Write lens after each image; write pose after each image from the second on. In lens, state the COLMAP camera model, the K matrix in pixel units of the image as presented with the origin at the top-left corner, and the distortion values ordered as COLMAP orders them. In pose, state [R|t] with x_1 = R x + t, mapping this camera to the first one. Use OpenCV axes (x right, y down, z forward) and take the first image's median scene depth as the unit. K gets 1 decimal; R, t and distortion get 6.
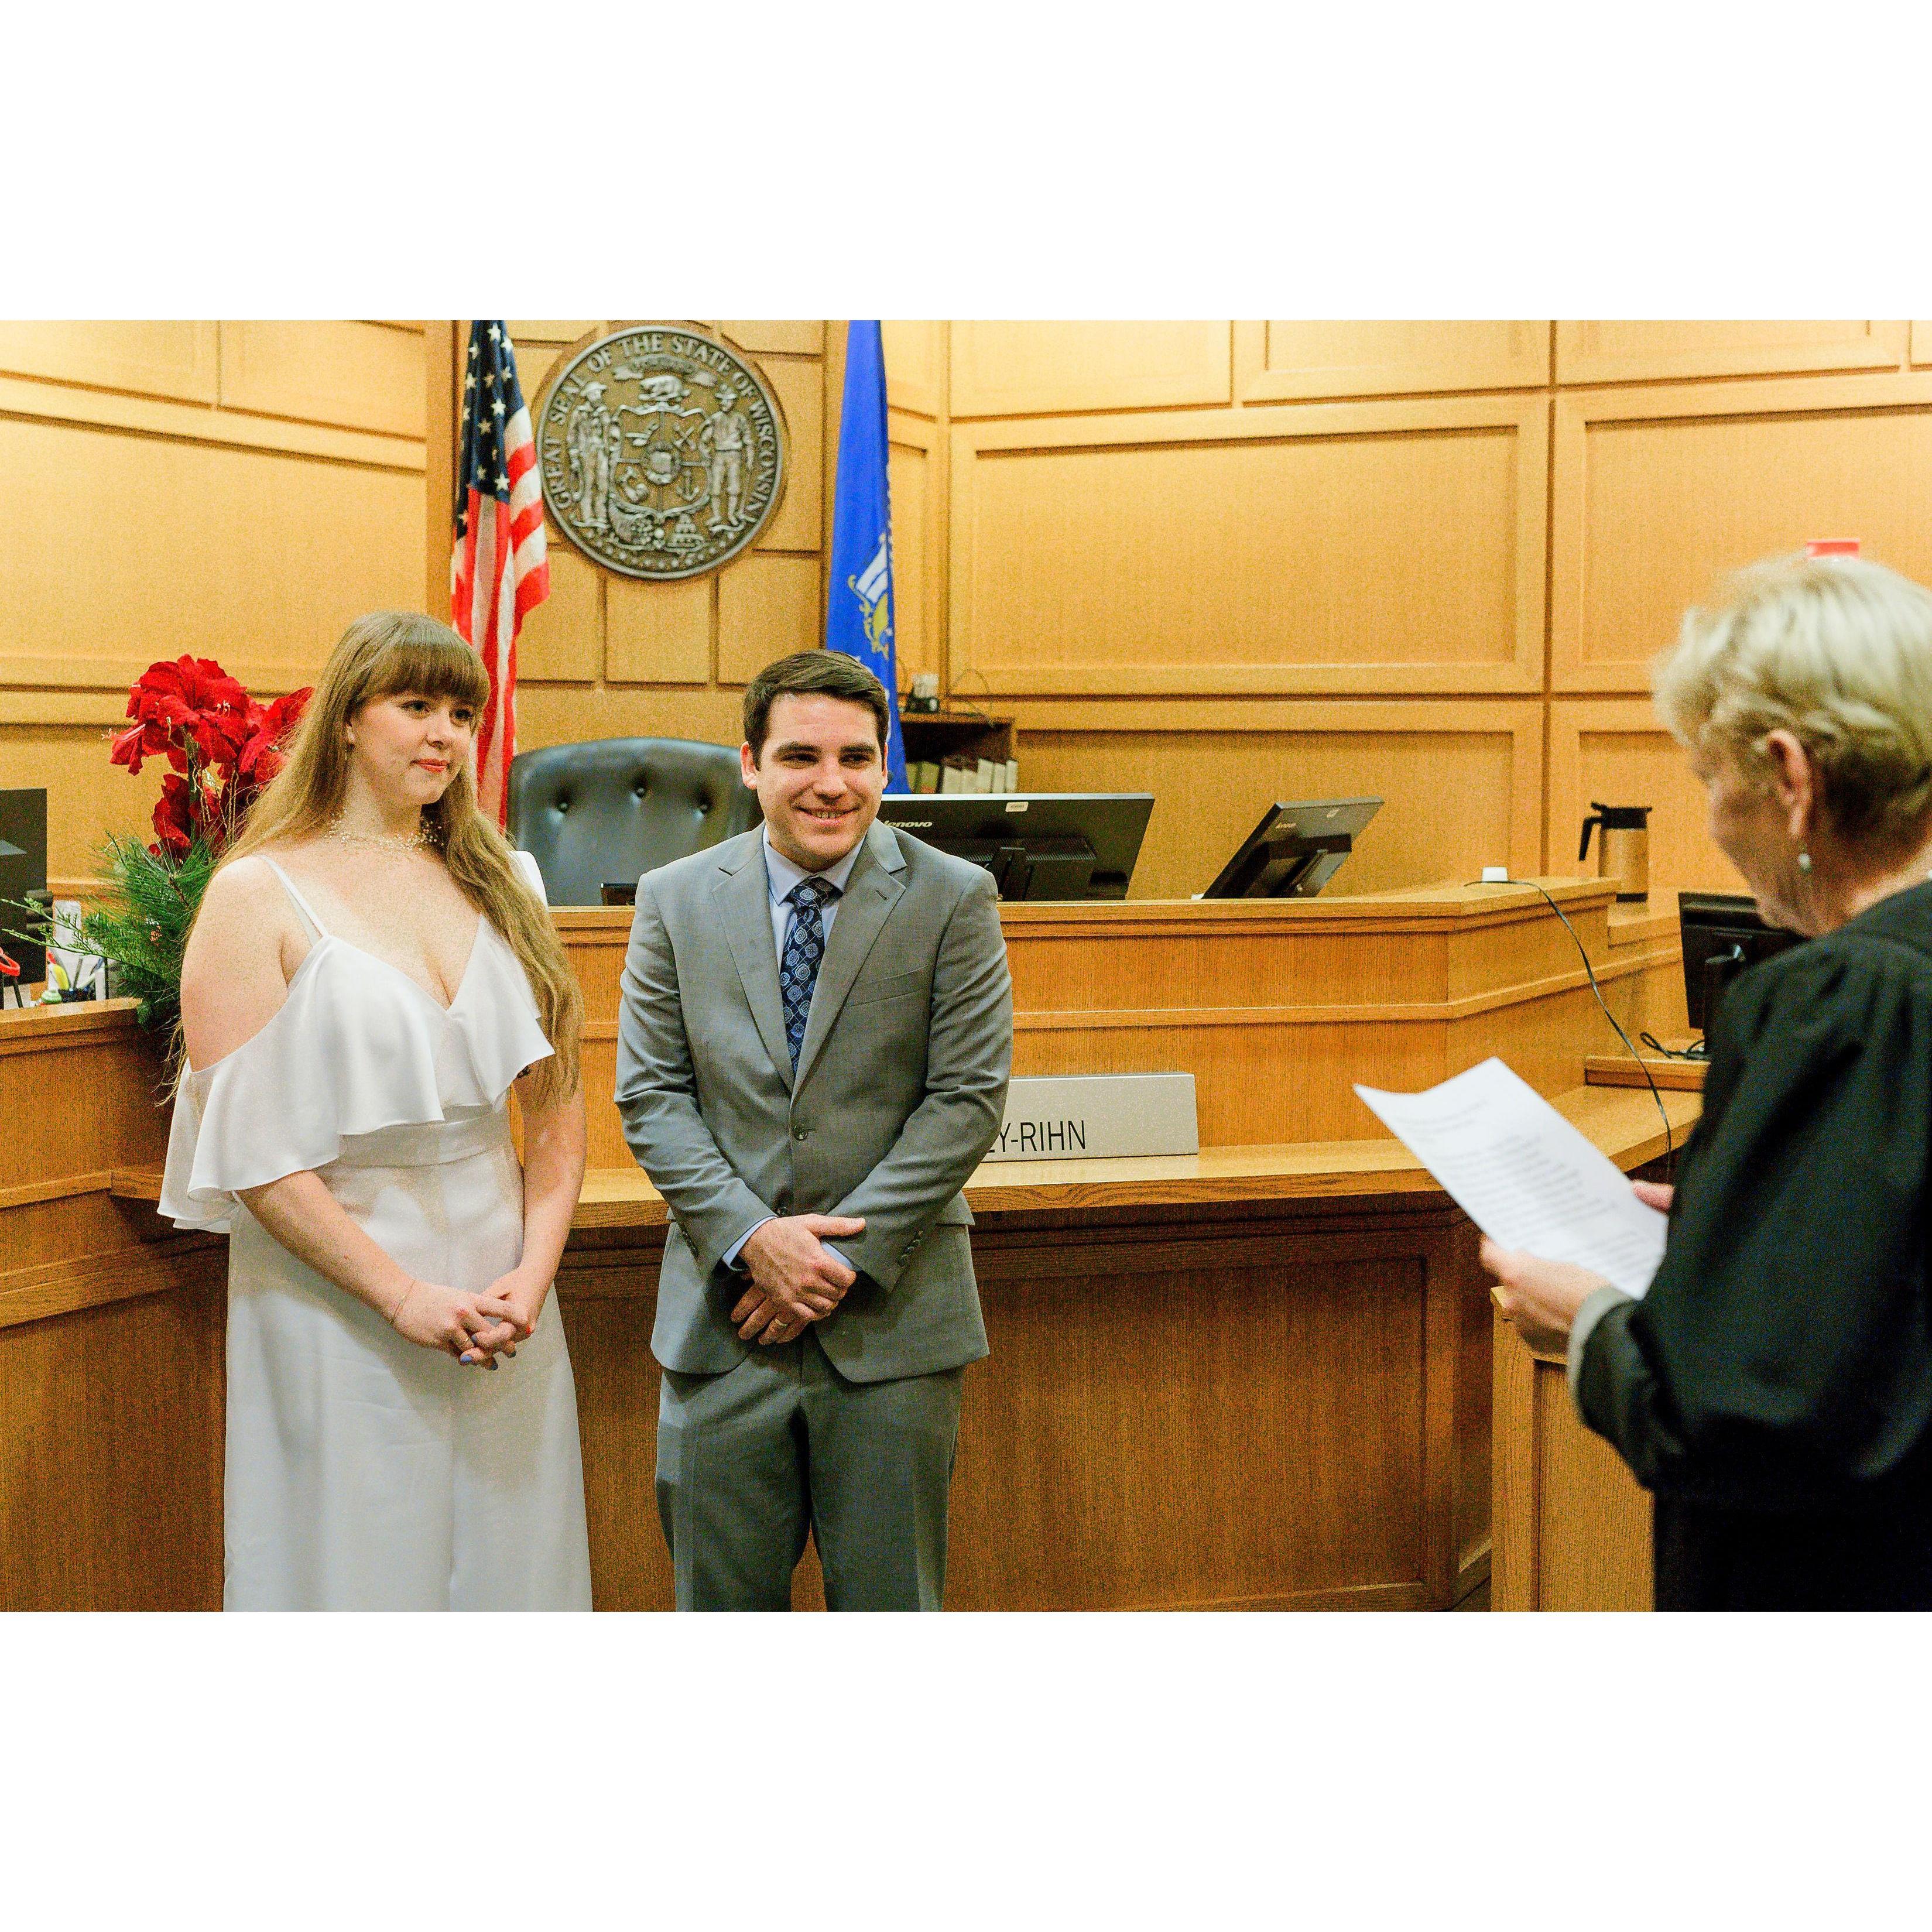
lens RADIAL K [[3061.3, 0, 965.5], [0, 3061.3, 1115.7], [0, 0, 1]] dist [0.023733, -0.094787]
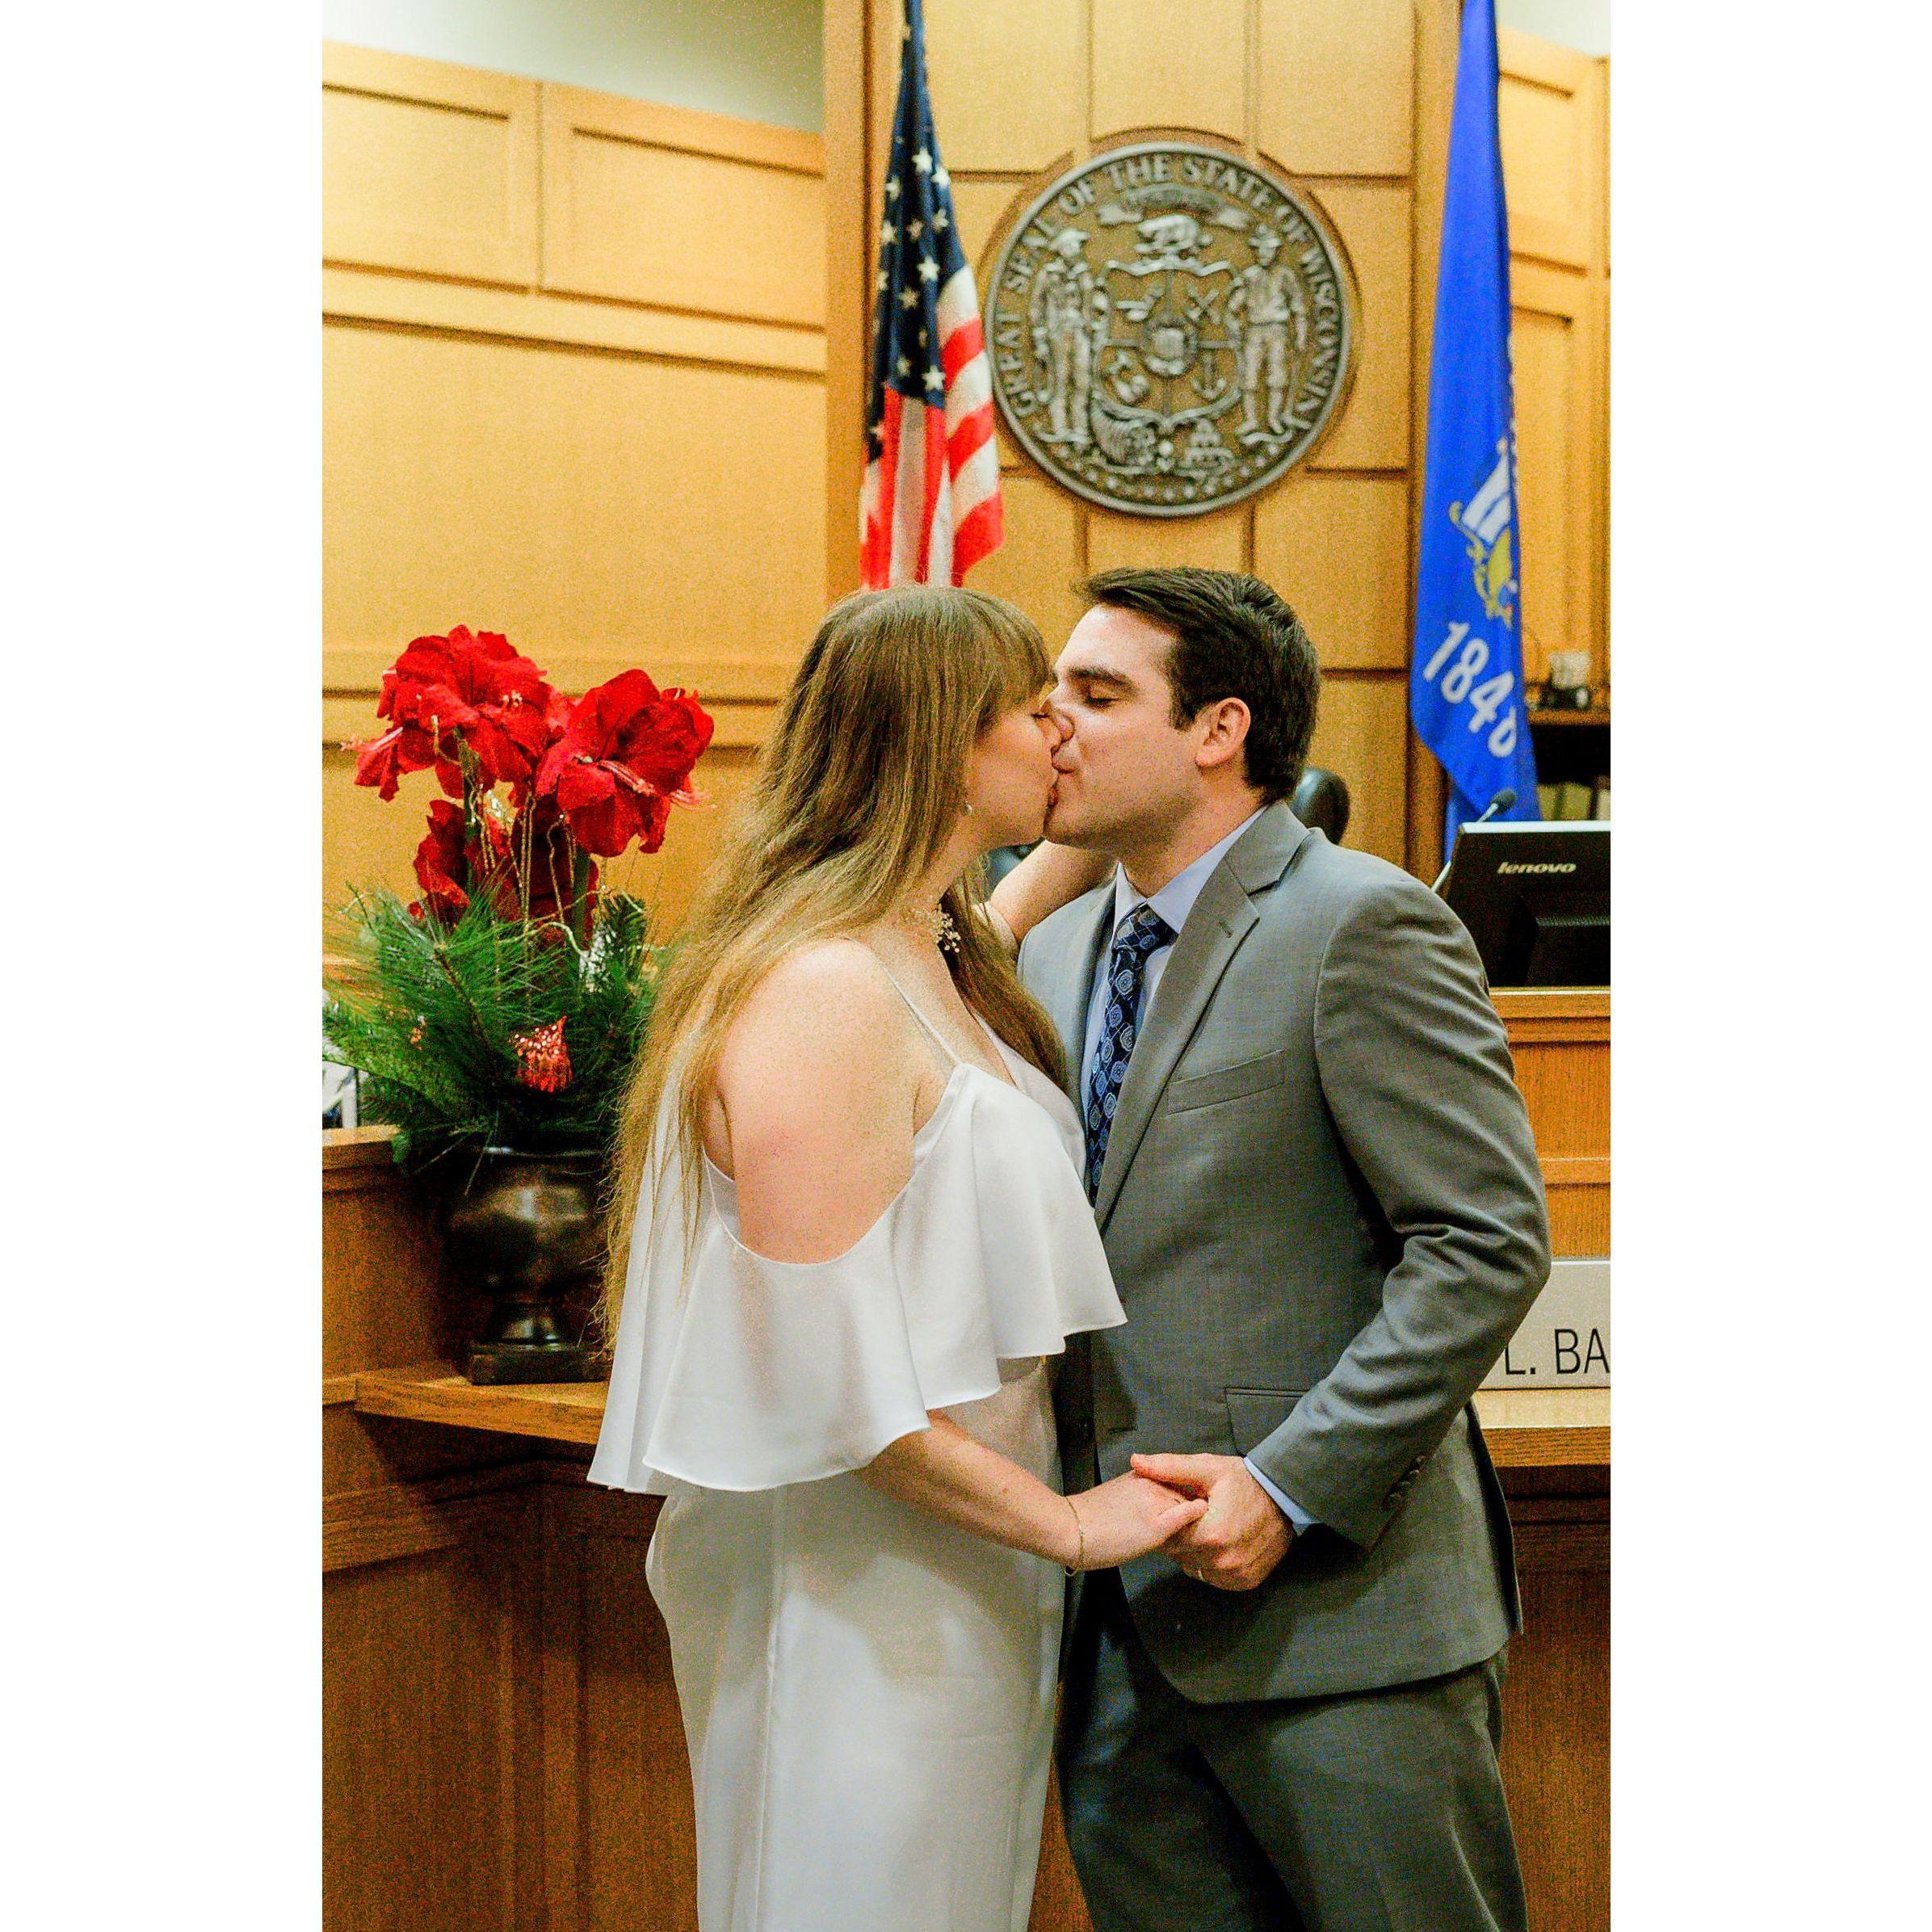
lens RADIAL K [[3061.3, 0, 965.5], [0, 3061.3, 1115.7], [0, 0, 1]] dist [0.023733, -0.094787]
pose [[0.972816, -0.000989, -0.231578, 0.014137], [-0.014144, 0.997870, -0.063677, 0.001456], [0.231148, 0.065222, 0.970730, 0.342886]]
